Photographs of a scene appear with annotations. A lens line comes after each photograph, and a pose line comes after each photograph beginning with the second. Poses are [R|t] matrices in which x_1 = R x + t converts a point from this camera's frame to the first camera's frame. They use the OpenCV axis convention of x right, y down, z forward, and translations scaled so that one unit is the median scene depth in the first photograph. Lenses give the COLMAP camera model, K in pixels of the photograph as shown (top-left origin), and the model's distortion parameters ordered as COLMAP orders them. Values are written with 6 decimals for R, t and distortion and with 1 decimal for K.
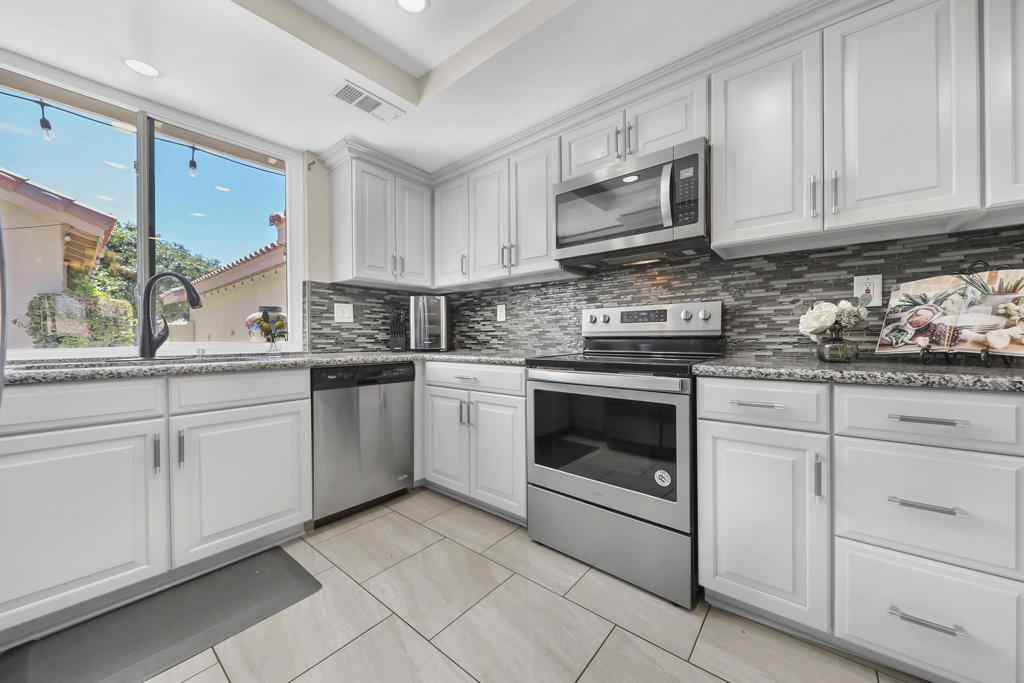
lens RADIAL K [[362.6, 0, 526.3], [0, 362.6, 343.4], [0, 0, 1]] dist [0.000120, -0.000057]
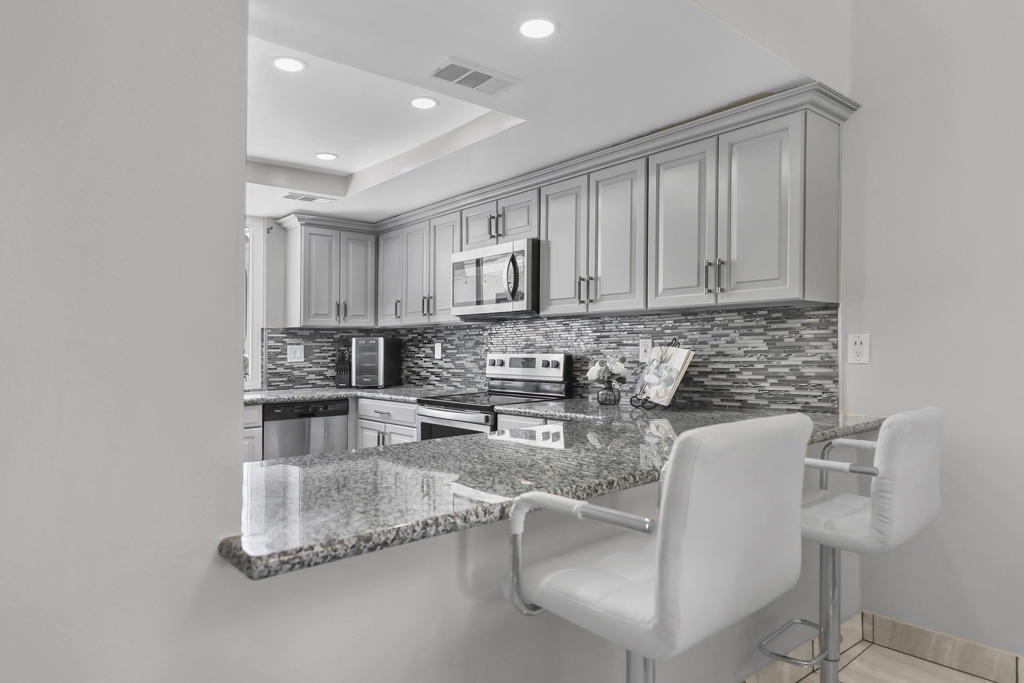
lens RADIAL K [[615.9, 0, 538.0], [0, 615.9, 330.1], [0, 0, 1]] dist [0.025086, -0.000018]
pose [[0.987409, -0.009389, -0.157910, 0.643417], [0.002944, 0.999155, -0.041000, -0.090349], [0.158162, 0.040019, 0.986602, -0.919494]]
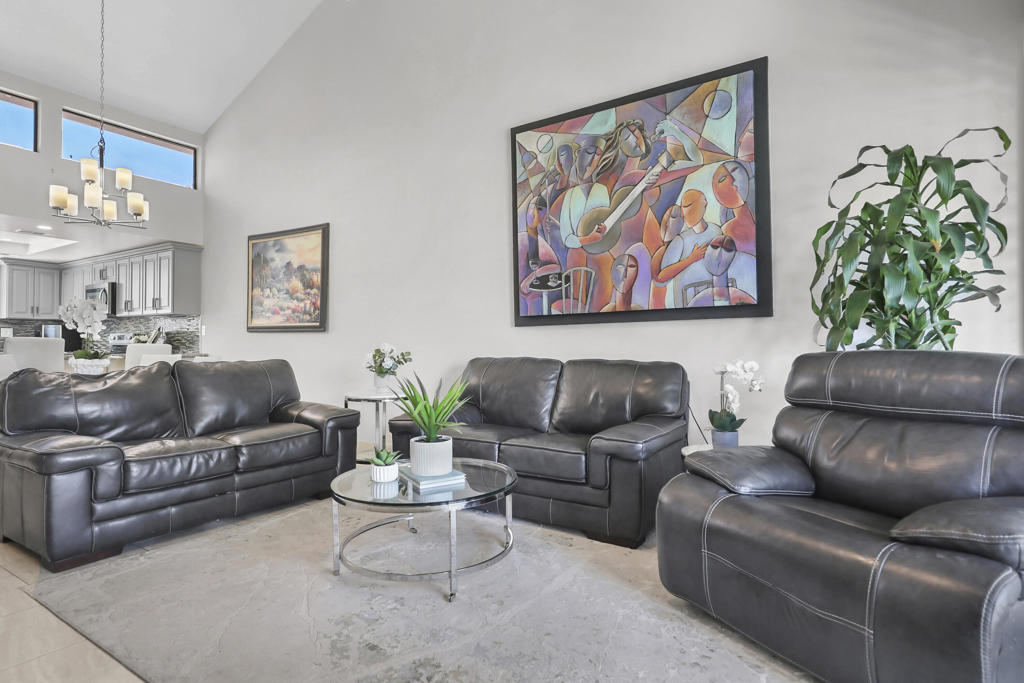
lens RADIAL K [[550.1, 0, 530.1], [0, 550.1, 345.7], [0, 0, 1]] dist [0.005661, 0.000277]
pose [[0.995217, 0.007216, 0.097425, 2.622982], [-0.006366, 0.999939, -0.009028, 0.001424], [-0.097484, 0.008364, 0.995202, -2.955052]]
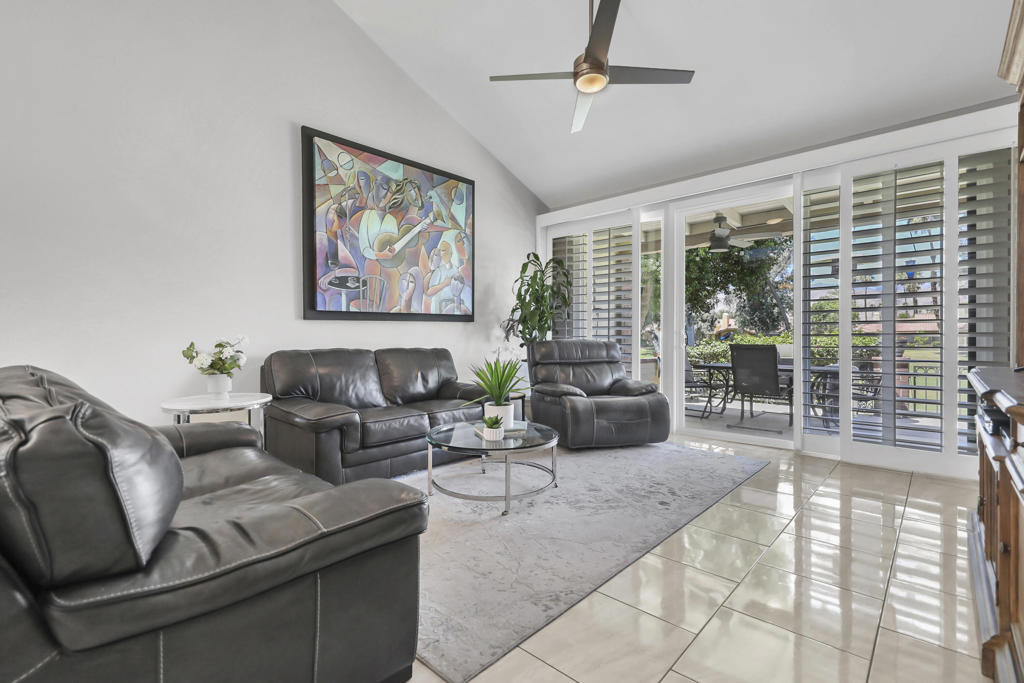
lens RADIAL K [[462.9, 0, 515.4], [0, 462.9, 346.1], [0, 0, 1]] dist [0.002922, -0.000032]
pose [[0.062911, -0.009196, 0.997977, 1.093632], [0.009748, 0.999916, 0.008599, 0.006738], [-0.997972, 0.009188, 0.062996, -1.874145]]
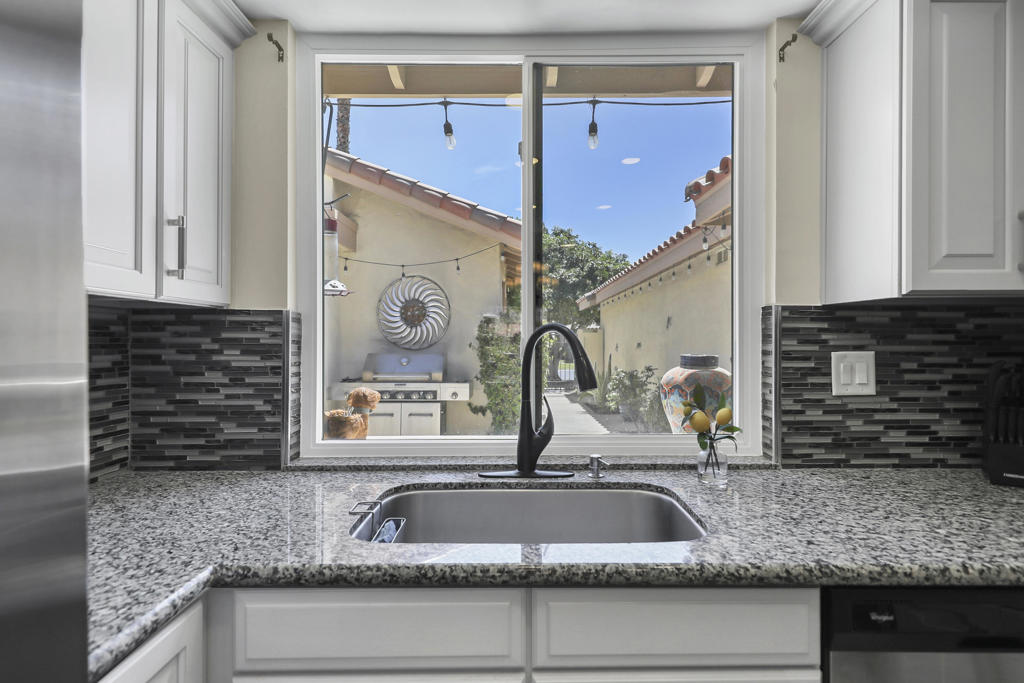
lens RADIAL K [[516.9, 0, 531.4], [0, 516.9, 335.3], [0, 0, 1]] dist [0.012770, 0.000154]
pose [[0.633793, -0.003028, -0.773497, -0.325146], [-0.010675, 0.999863, -0.012660, -0.138466], [0.773429, 0.016281, 0.633674, 0.390230]]
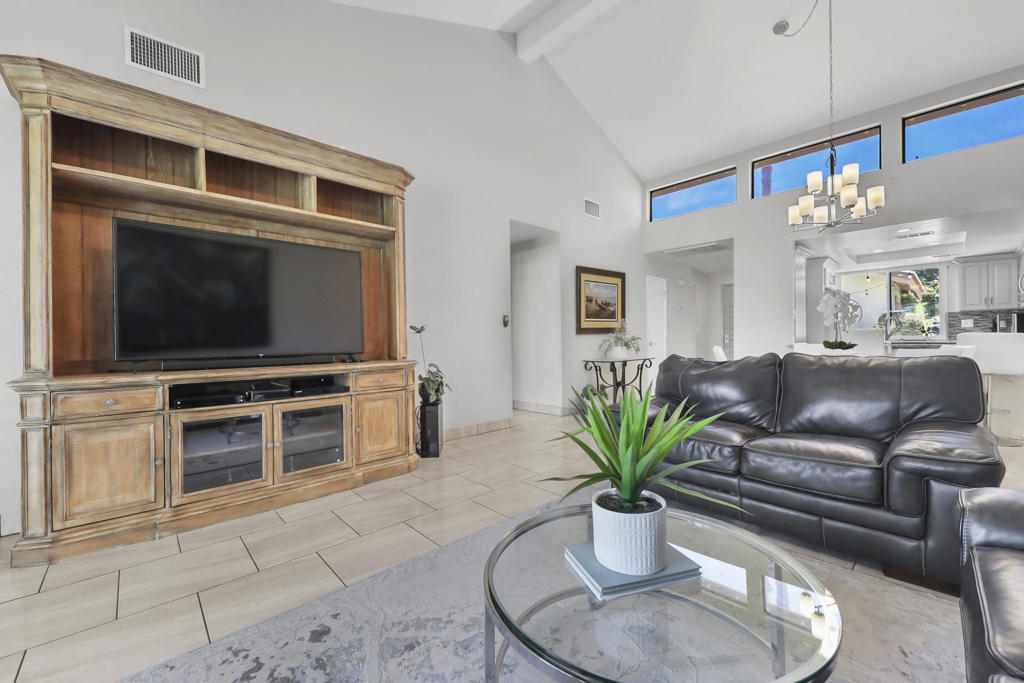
lens RADIAL K [[411.6, 0, 514.0], [0, 411.6, 330.5], [0, 0, 1]] dist [0.001457, 0.000169]
pose [[-0.149385, -0.002836, -0.988775, 3.081479], [-0.003597, 0.999991, -0.002325, -0.022487], [0.988773, 0.003209, -0.149393, -1.797147]]
